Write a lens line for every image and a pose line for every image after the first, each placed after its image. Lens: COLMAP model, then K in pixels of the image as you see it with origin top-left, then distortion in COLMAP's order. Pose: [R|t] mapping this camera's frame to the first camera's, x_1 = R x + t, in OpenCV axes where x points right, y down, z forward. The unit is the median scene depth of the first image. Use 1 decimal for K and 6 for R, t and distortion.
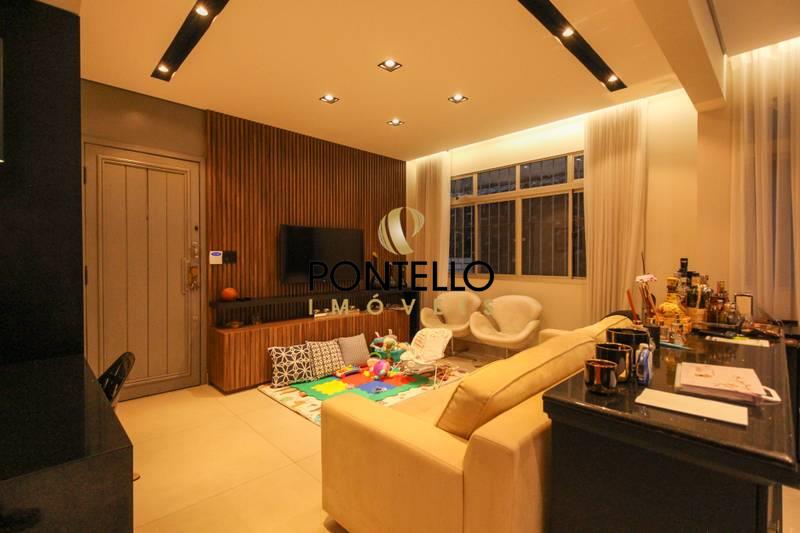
lens RADIAL K [[371.6, 0, 398.9], [0, 371.6, 265.4], [0, 0, 1]] dist [0.010686, -0.005645]
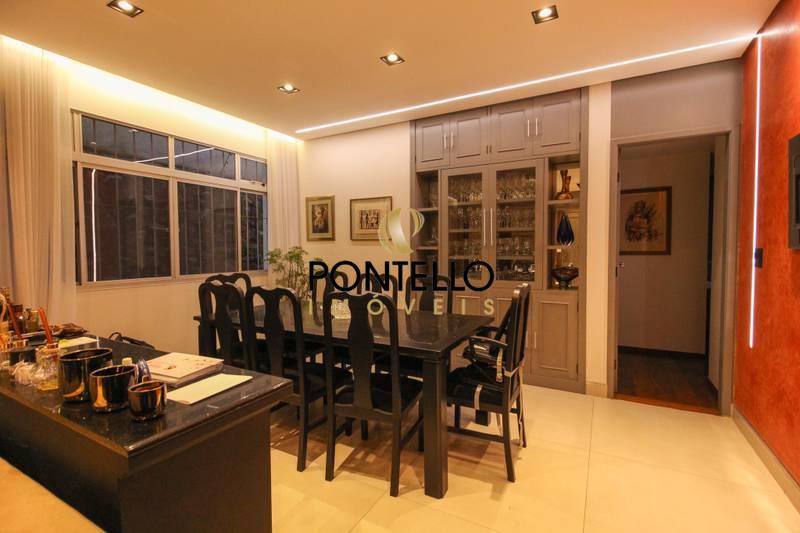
lens RADIAL K [[371.6, 0, 407.7], [0, 371.6, 262.7], [0, 0, 1]] dist [0.010686, -0.005645]
pose [[-0.319854, -0.024173, 0.947158, -0.158630], [0.032462, 0.998808, 0.036453, -0.004149], [-0.946911, 0.042407, -0.318688, 0.208914]]
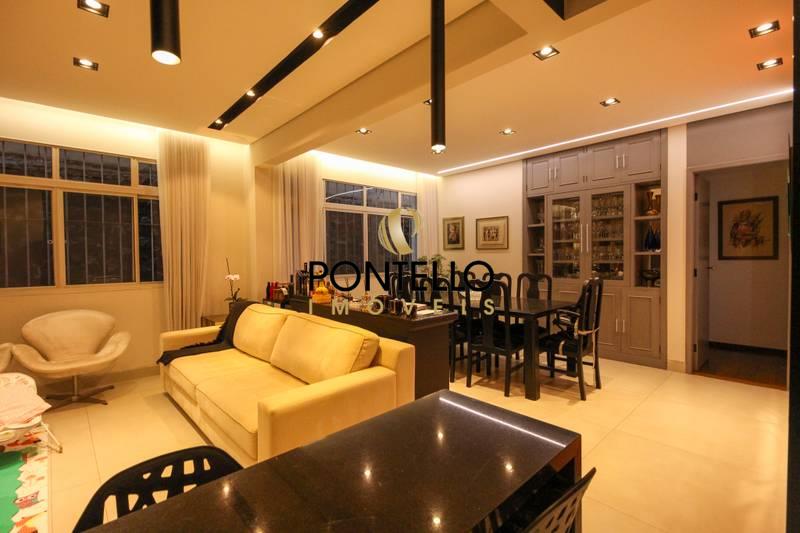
lens RADIAL K [[371.6, 0, 402.2], [0, 371.6, 265.7], [0, 0, 1]] dist [0.010686, -0.005645]
pose [[0.003766, -0.014439, 0.999889, -0.570127], [0.036168, 0.999244, 0.014294, -0.002011], [-0.999339, 0.036110, 0.004285, 0.313327]]
